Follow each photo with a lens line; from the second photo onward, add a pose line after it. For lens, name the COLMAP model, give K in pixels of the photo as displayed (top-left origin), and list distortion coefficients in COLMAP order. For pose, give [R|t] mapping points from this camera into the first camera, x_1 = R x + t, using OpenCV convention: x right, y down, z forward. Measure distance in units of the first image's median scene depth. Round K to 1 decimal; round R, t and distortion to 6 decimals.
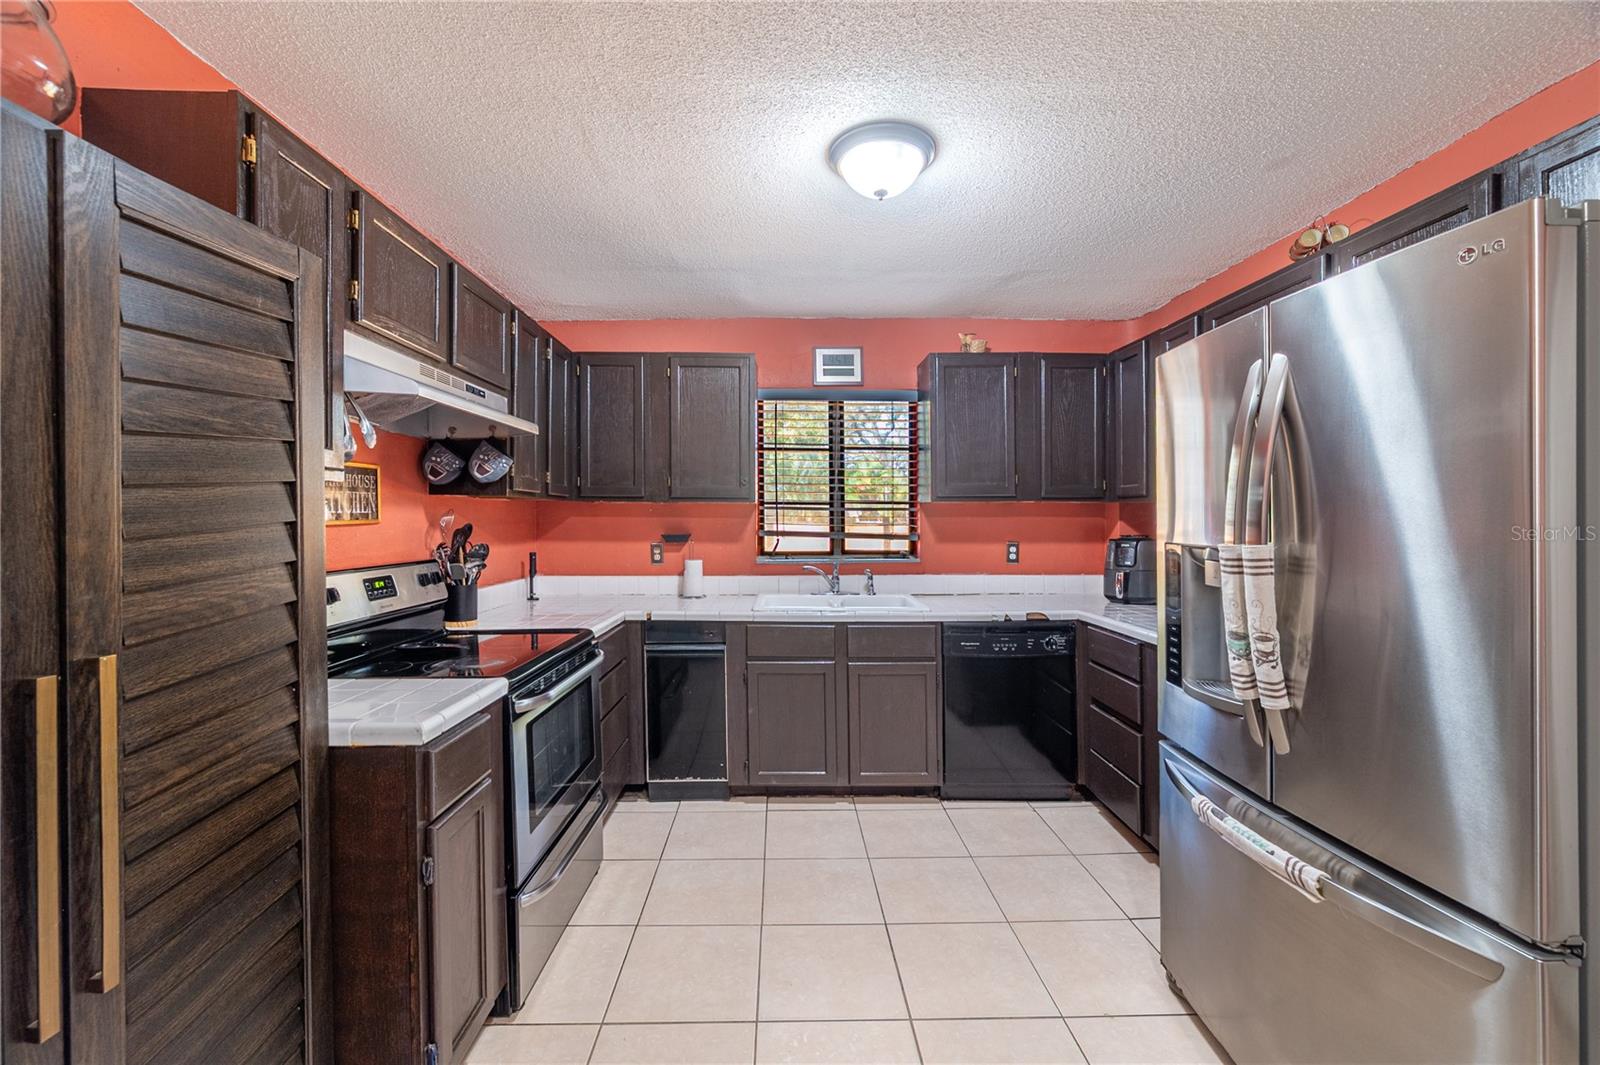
lens RADIAL K [[654.8, 0, 805.4], [0, 654.8, 503.3], [0, 0, 1]] dist [-0.001885, -0.000279]
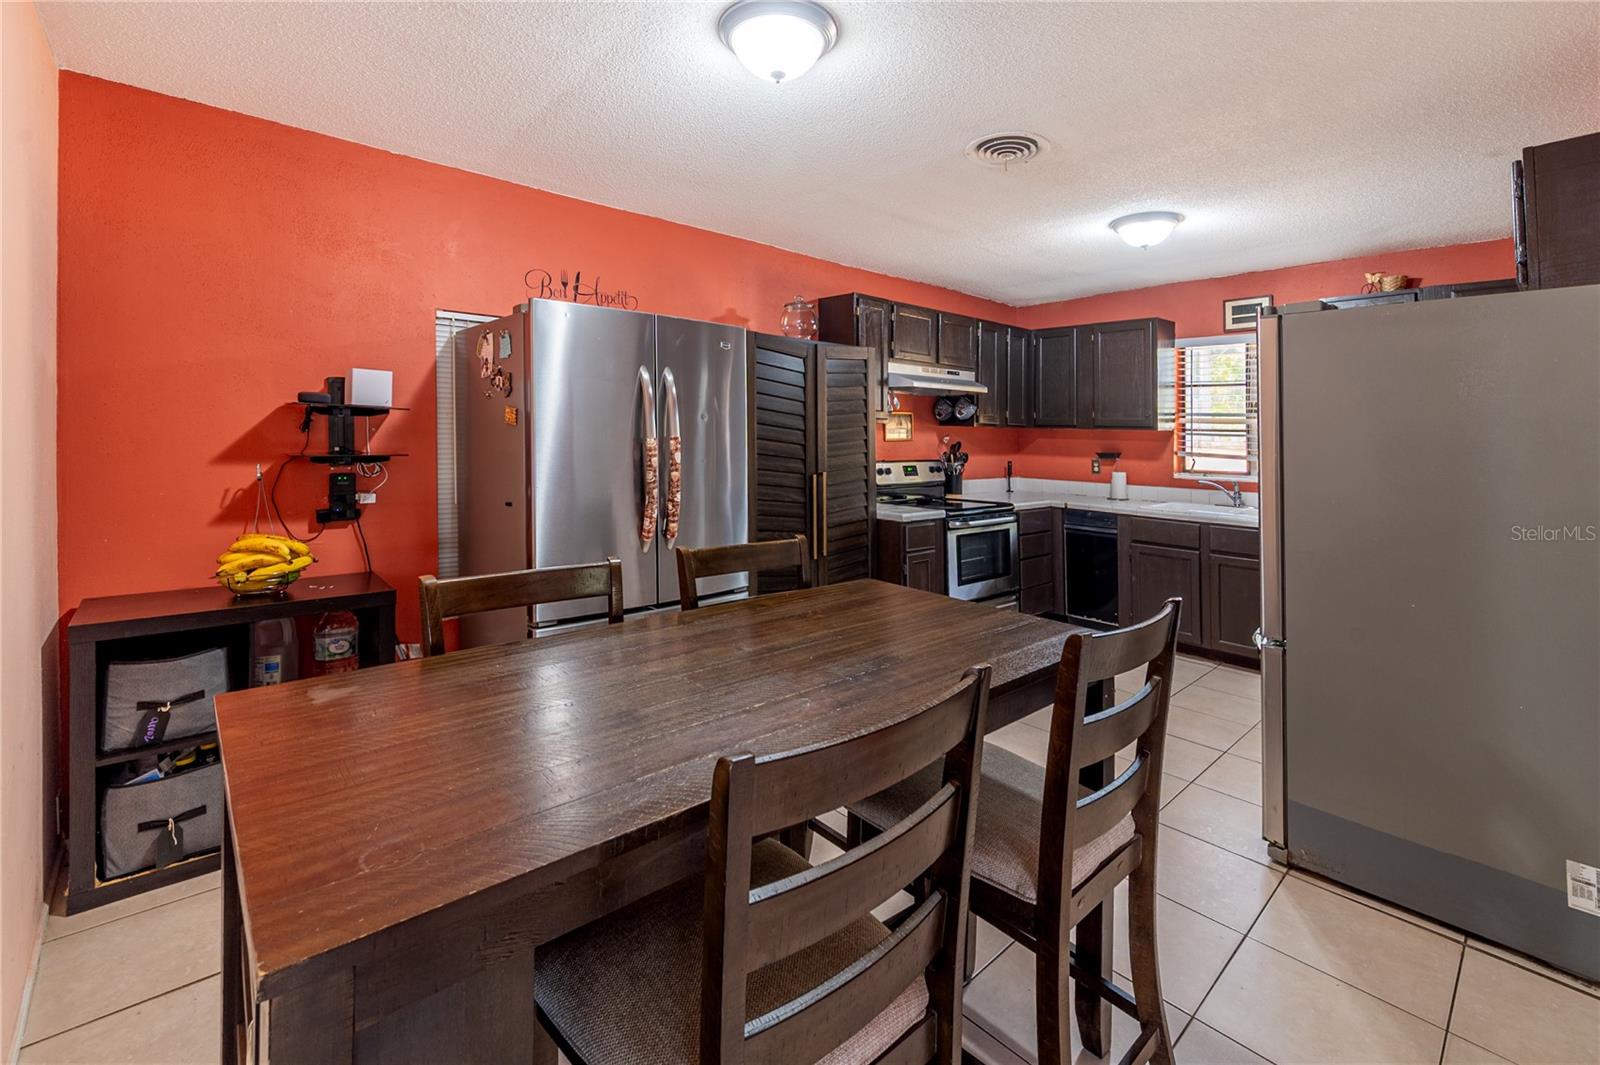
lens RADIAL K [[654.8, 0, 805.4], [0, 654.8, 503.3], [0, 0, 1]] dist [-0.001885, -0.000279]
pose [[0.669316, 0.089898, -0.737519, 0.596180], [0.000734, 0.992572, 0.121654, -0.021718], [0.742977, -0.081967, 0.664279, -0.576546]]
